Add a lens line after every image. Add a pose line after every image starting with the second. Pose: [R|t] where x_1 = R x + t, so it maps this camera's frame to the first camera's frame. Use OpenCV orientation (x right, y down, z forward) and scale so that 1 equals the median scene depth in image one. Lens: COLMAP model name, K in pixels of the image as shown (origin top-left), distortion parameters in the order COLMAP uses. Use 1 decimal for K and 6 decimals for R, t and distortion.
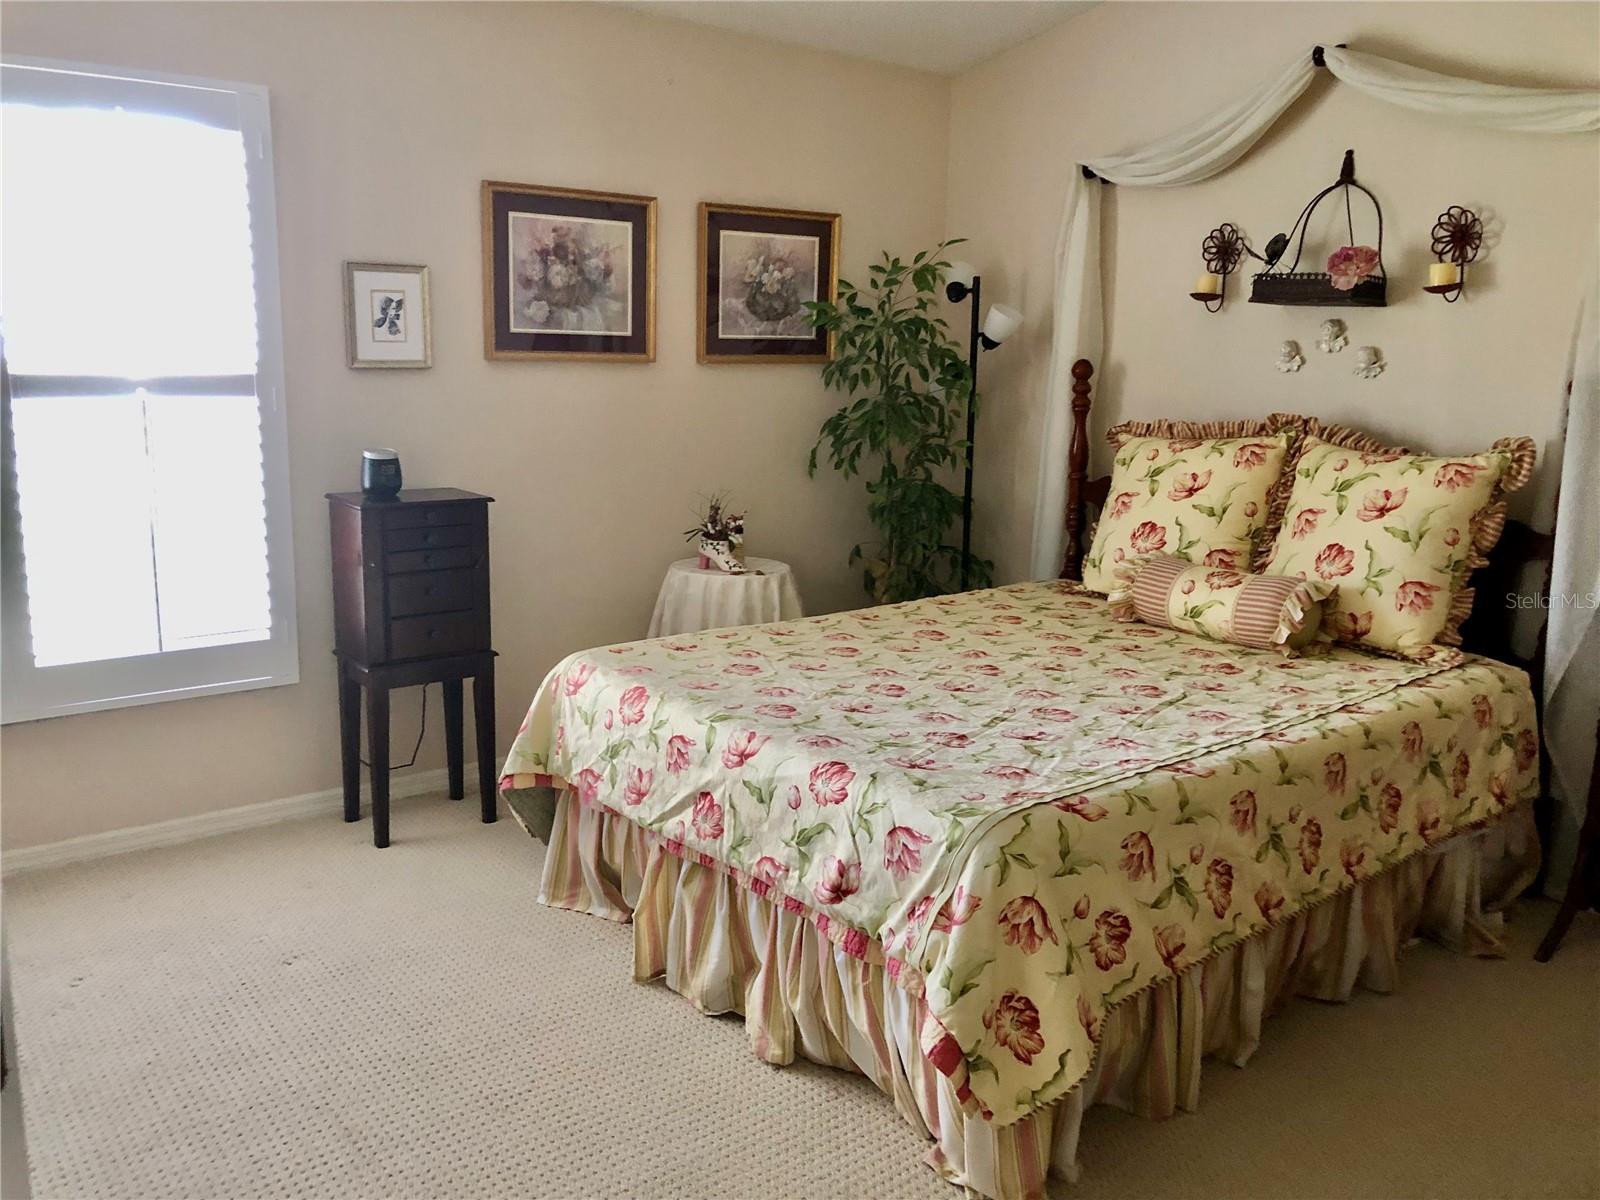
lens RADIAL K [[1303.9, 0, 778.0], [0, 1303.9, 596.4], [0, 0, 1]] dist [0.042885, -0.124345]
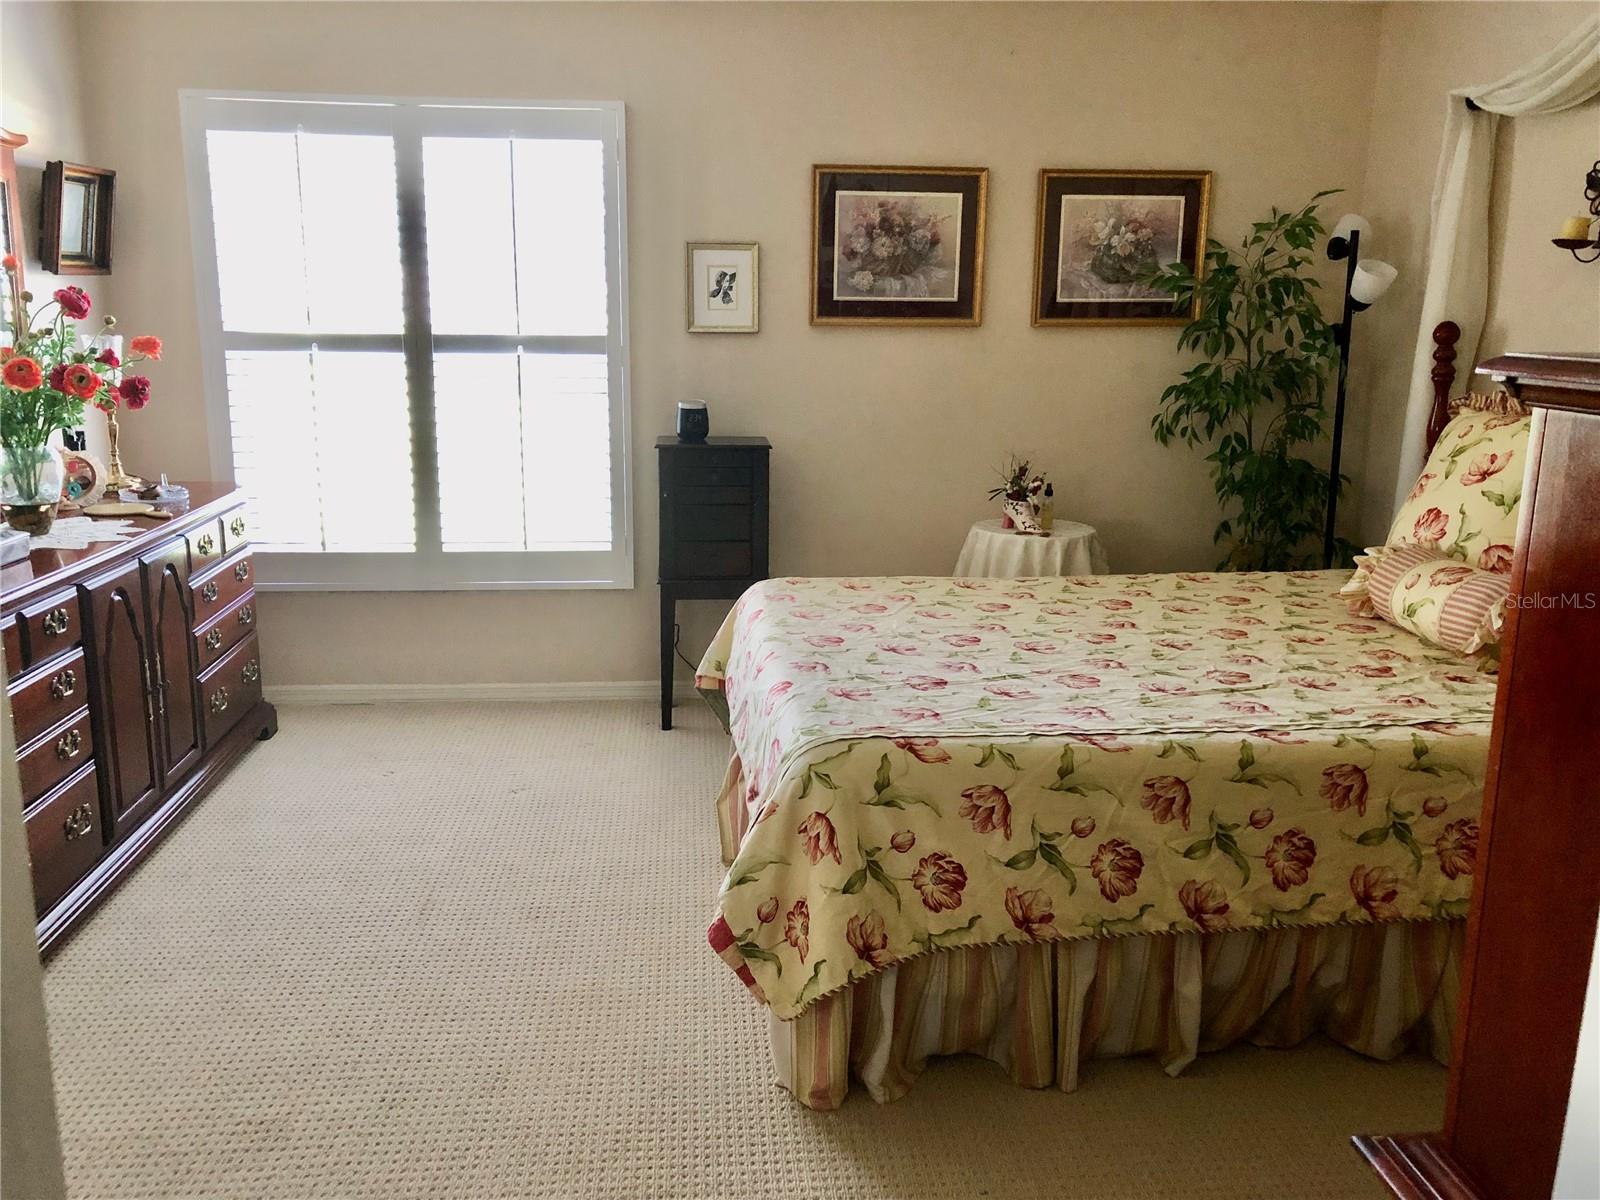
lens RADIAL K [[1303.9, 0, 778.0], [0, 1303.9, 596.4], [0, 0, 1]] dist [0.042885, -0.124345]
pose [[0.835113, 0.105858, -0.539796, 0.384562], [-0.096912, 0.994273, 0.045054, 0.003904], [0.541474, 0.014688, 0.840589, 0.040859]]
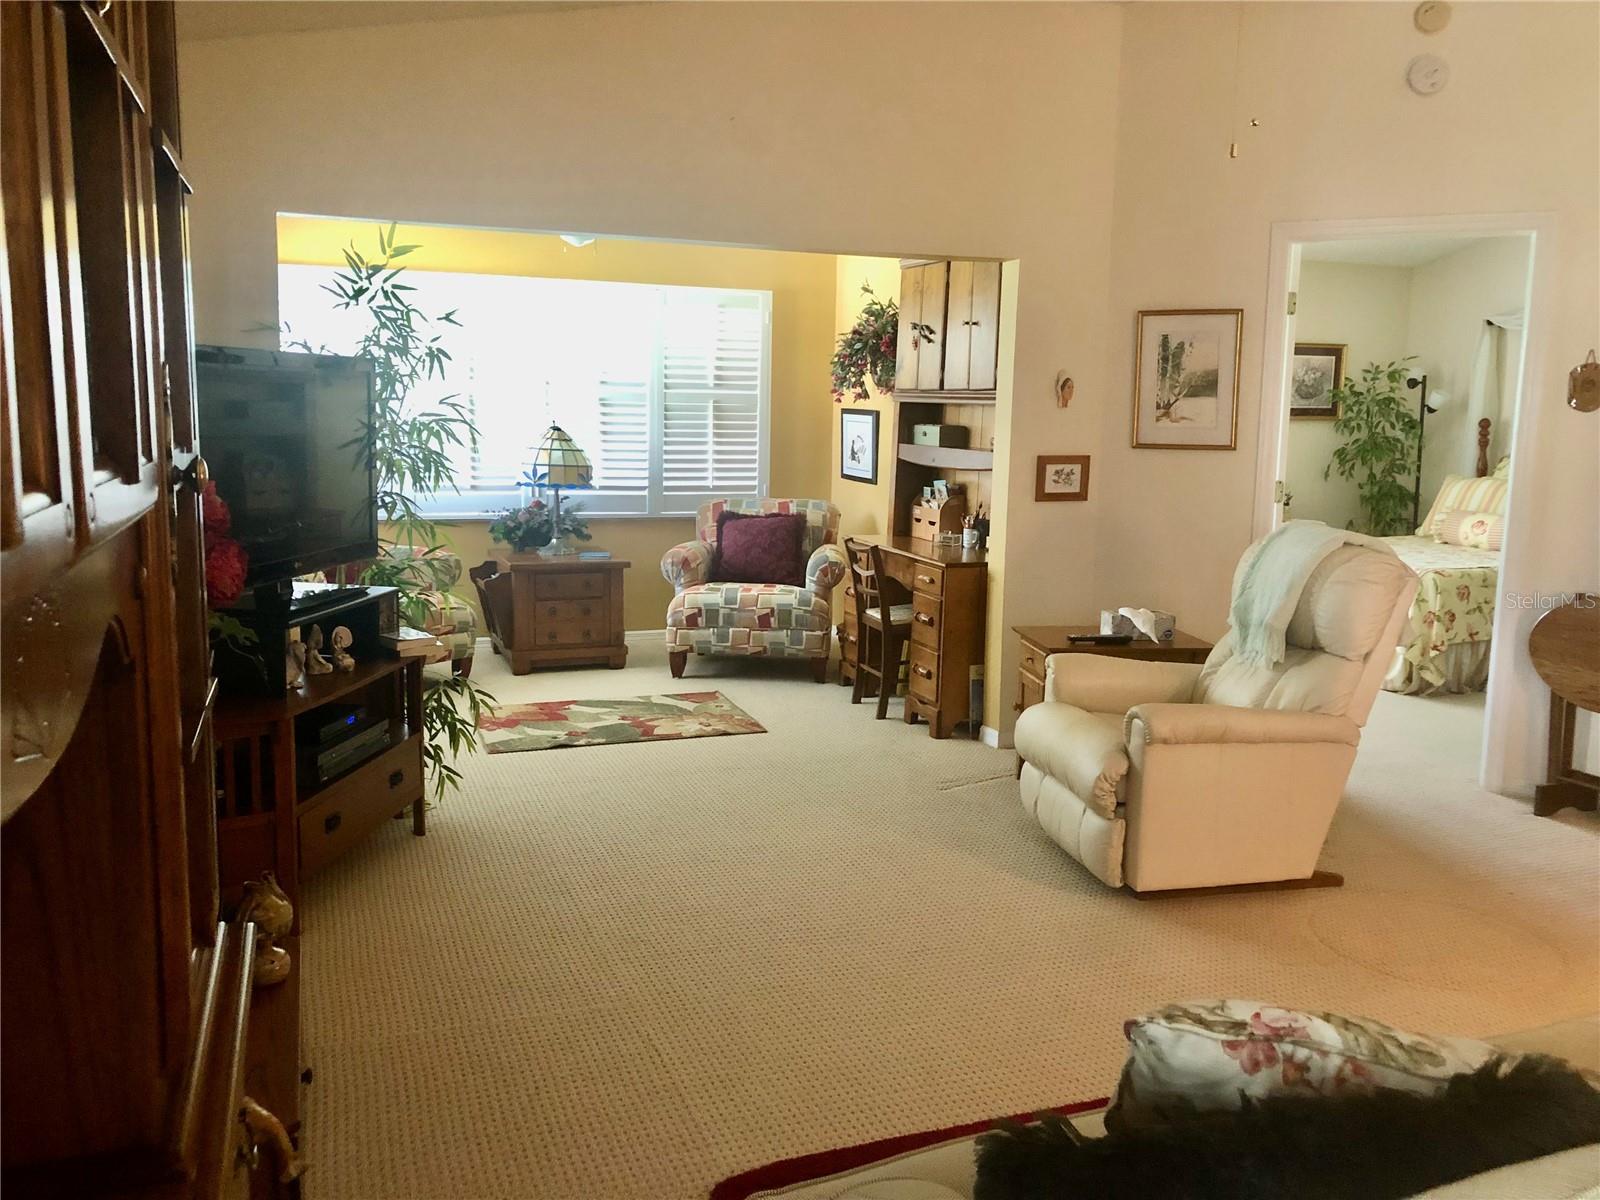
lens RADIAL K [[1336.0, 0, 800.6], [0, 1336.0, 540.2], [0, 0, 1]] dist [-0.128858, 0.371092]
pose [[0.951723, 0.028949, -0.305589, -0.134962], [-0.056419, 0.995080, -0.081445, 0.233885], [0.301728, 0.094755, 0.948674, -1.248744]]
